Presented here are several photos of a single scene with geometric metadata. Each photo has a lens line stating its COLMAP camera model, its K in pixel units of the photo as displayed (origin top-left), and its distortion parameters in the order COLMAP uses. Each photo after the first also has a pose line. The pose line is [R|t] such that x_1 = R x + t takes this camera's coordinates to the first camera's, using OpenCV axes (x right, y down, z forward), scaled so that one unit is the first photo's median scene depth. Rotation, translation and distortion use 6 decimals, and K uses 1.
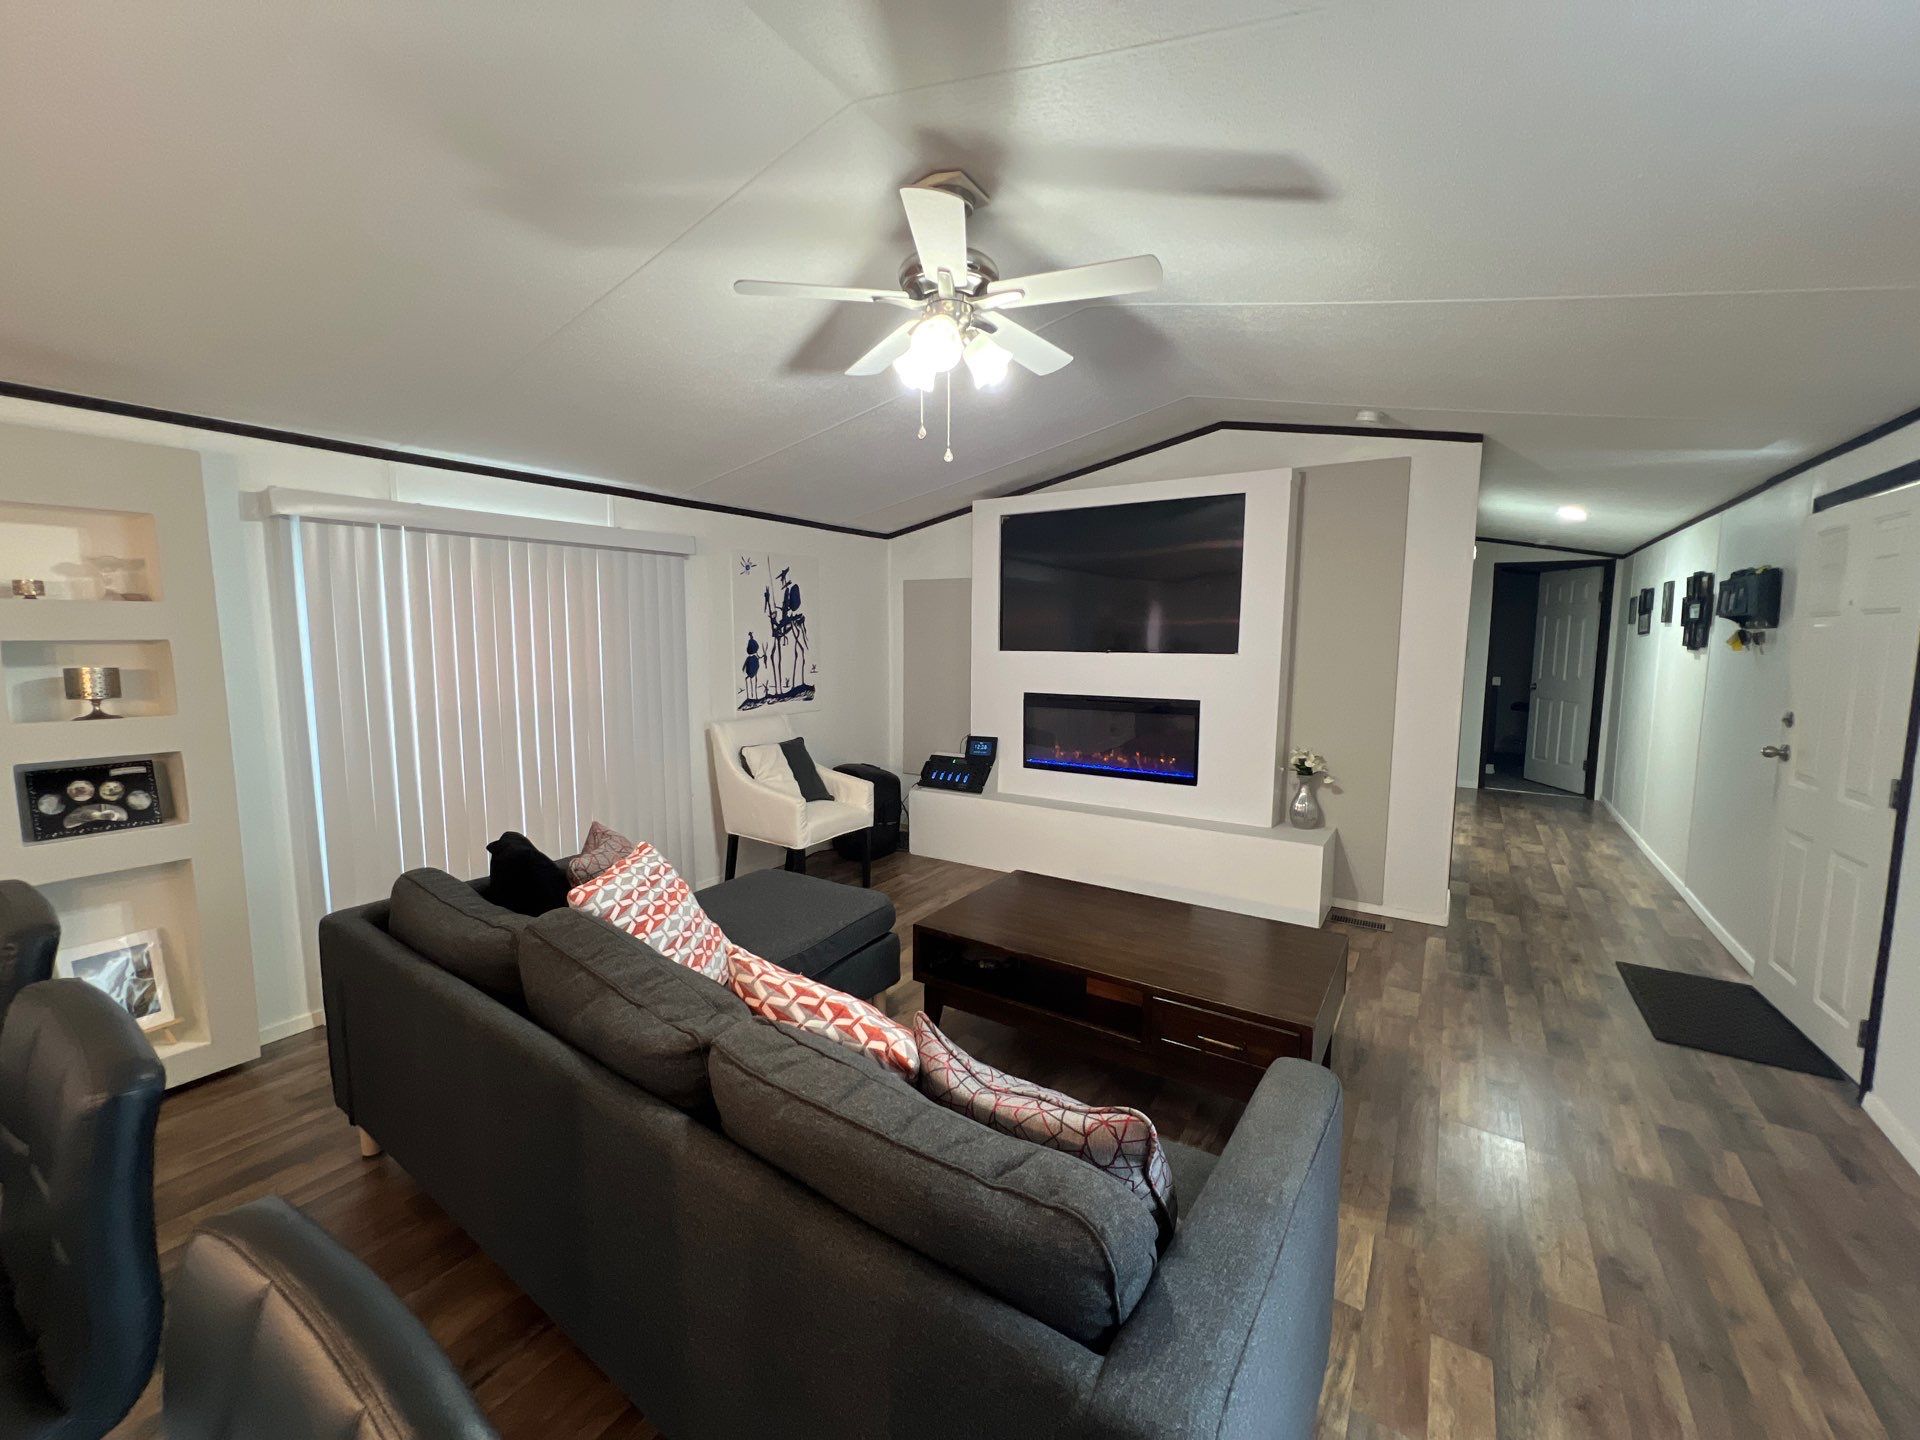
lens RADIAL K [[766.6, 0, 955.1], [0, 766.6, 712.0], [0, 0, 1]] dist [-0.003195, 0.000635]
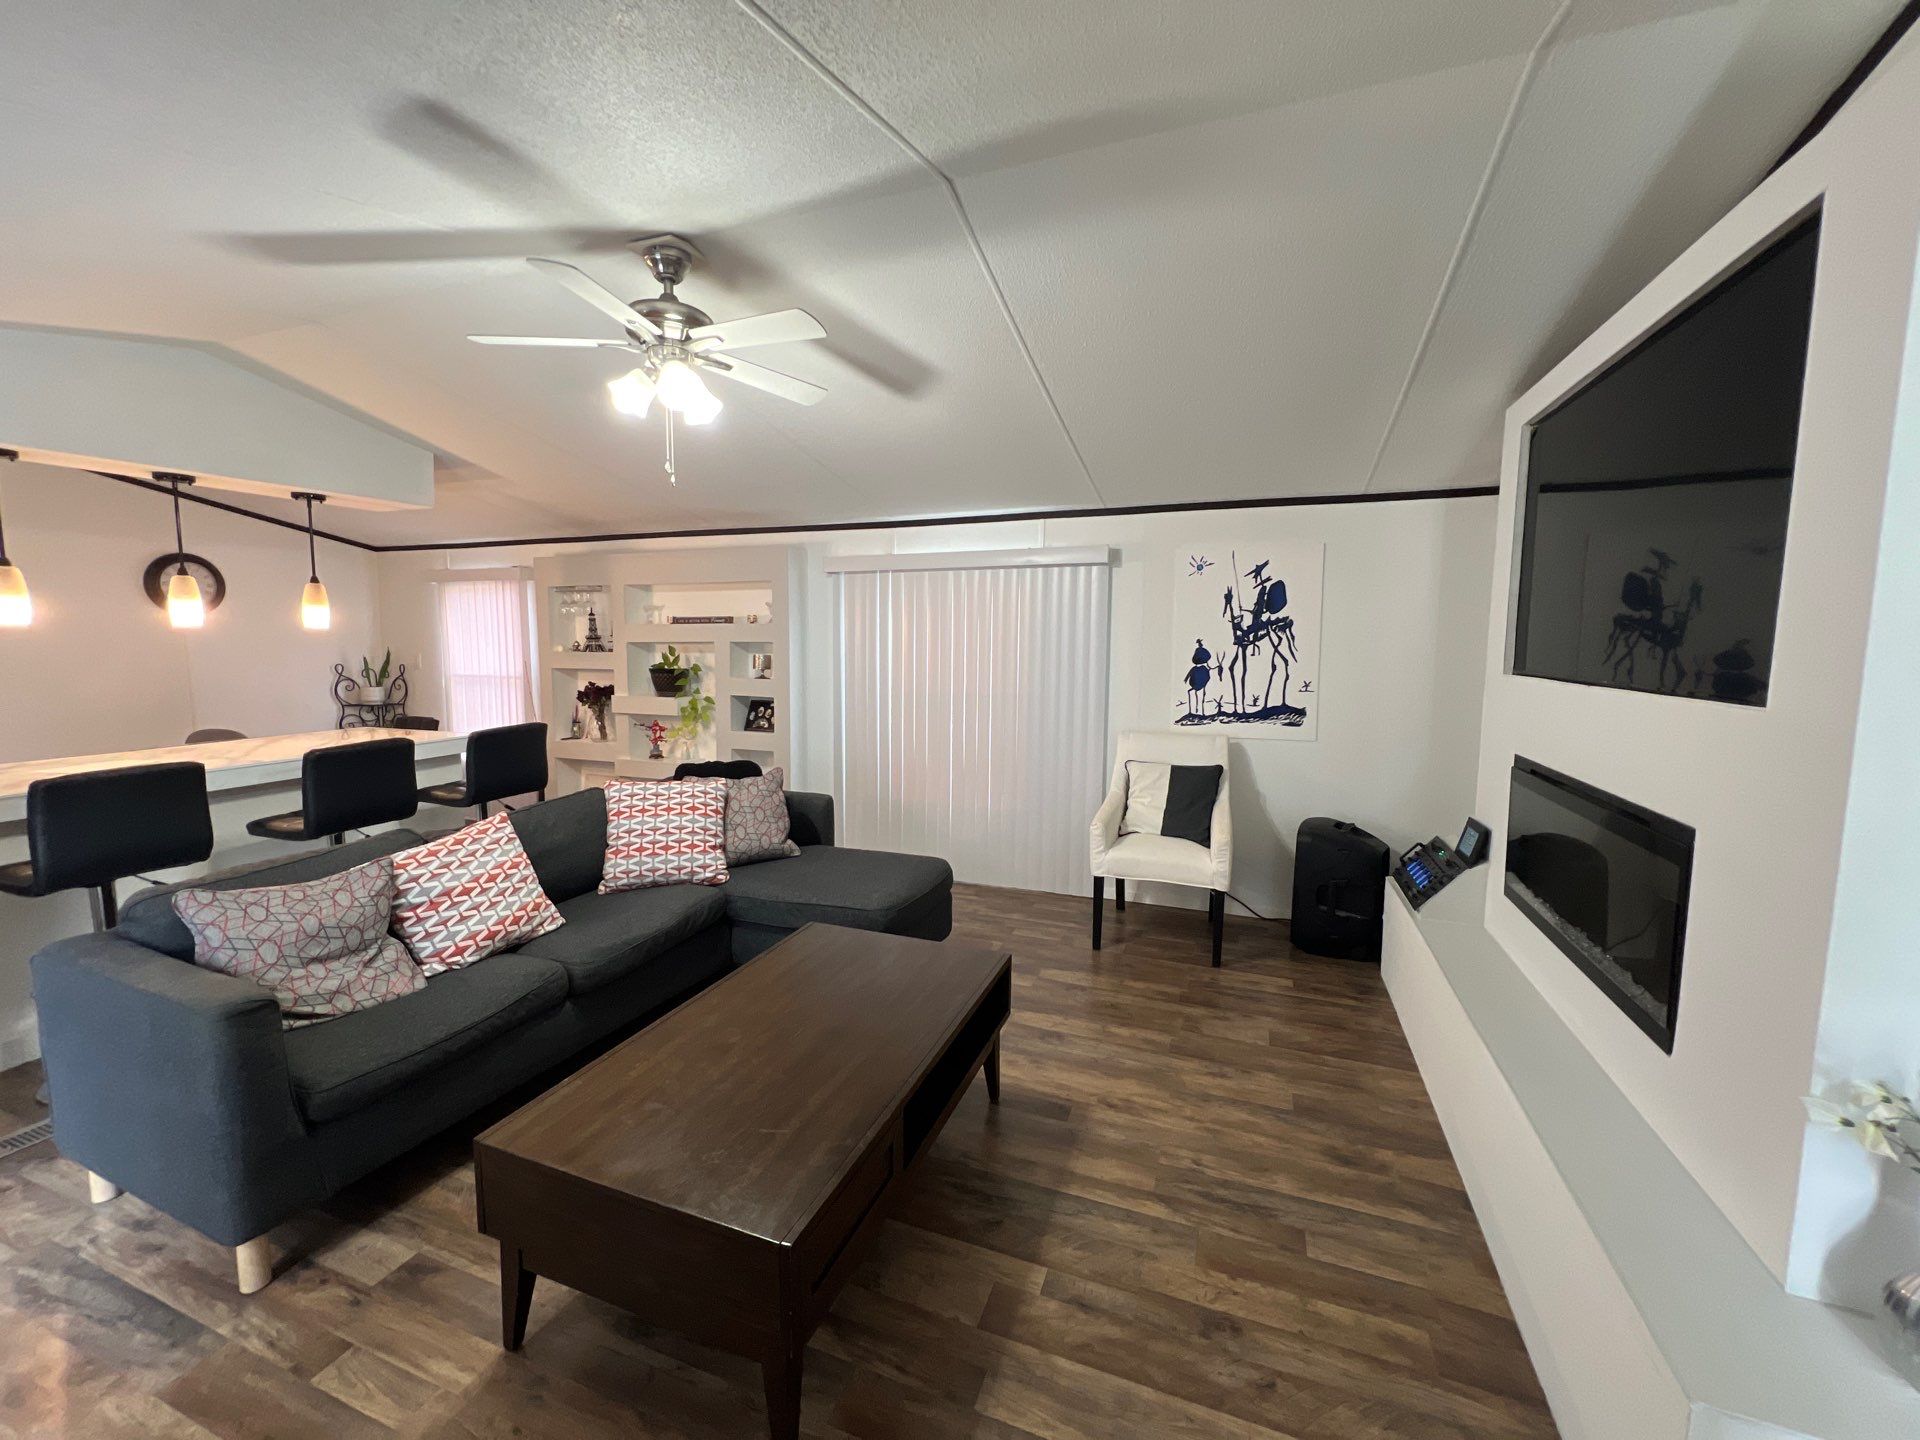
lens RADIAL K [[766.6, 0, 958.4], [0, 766.6, 711.0], [0, 0, 1]] dist [-0.003195, 0.000635]
pose [[0.214168, 0.083144, -0.973252, 1.038525], [-0.107636, 0.992312, 0.061087, -0.086751], [0.970848, 0.091674, 0.221471, 1.018428]]
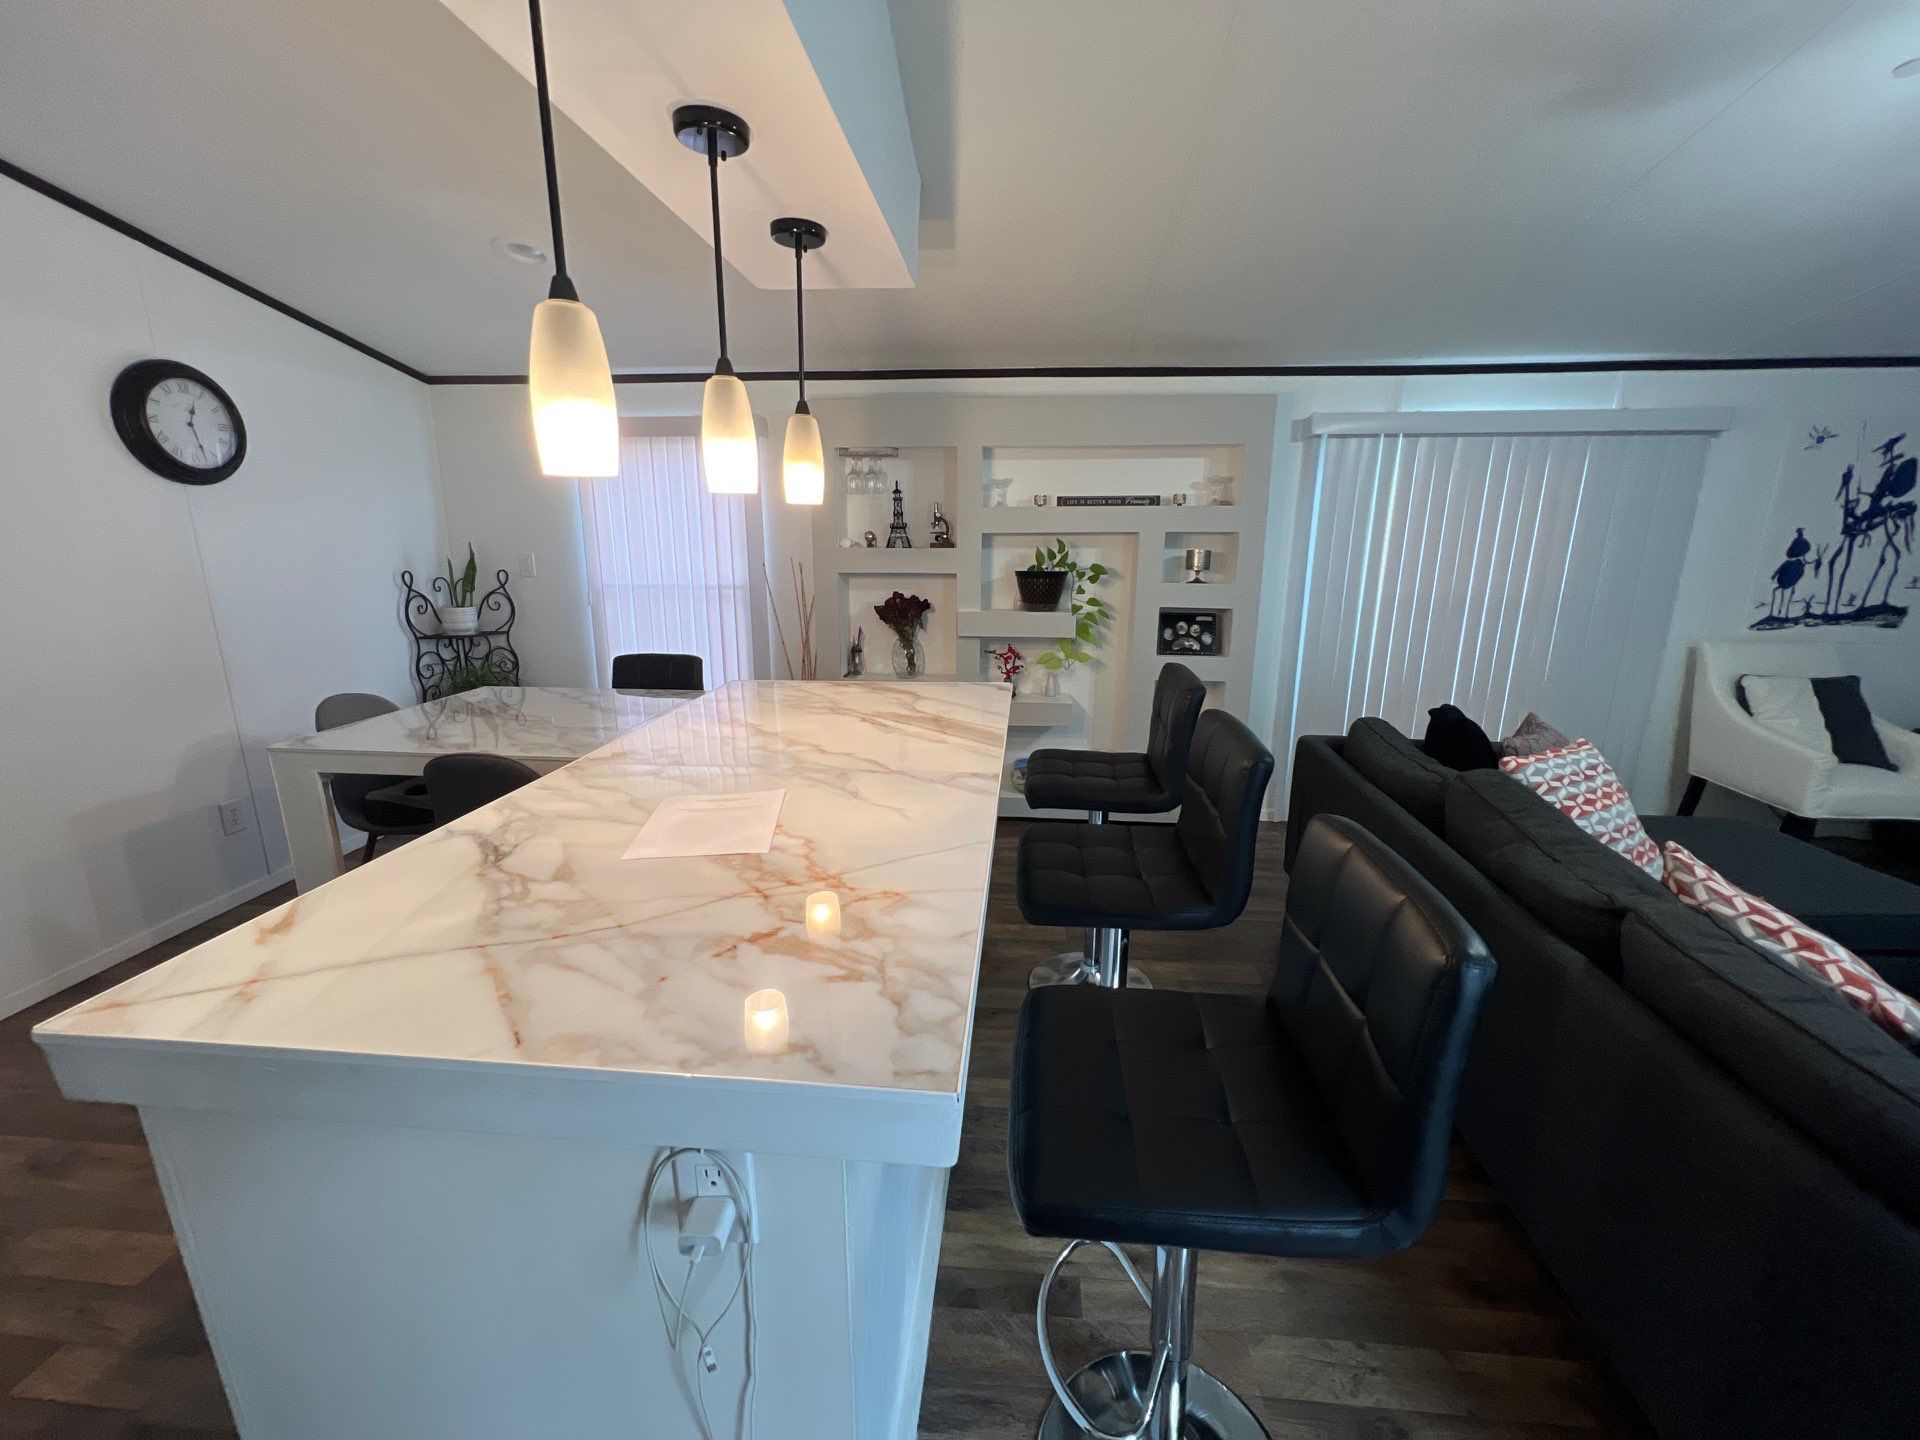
lens RADIAL K [[766.6, 0, 958.0], [0, 766.6, 716.2], [0, 0, 1]] dist [-0.003195, 0.000635]
pose [[0.469398, 0.205893, -0.858647, 0.055699], [-0.093147, 0.978554, 0.183725, 0.031436], [0.878060, -0.006260, 0.478509, -0.179480]]
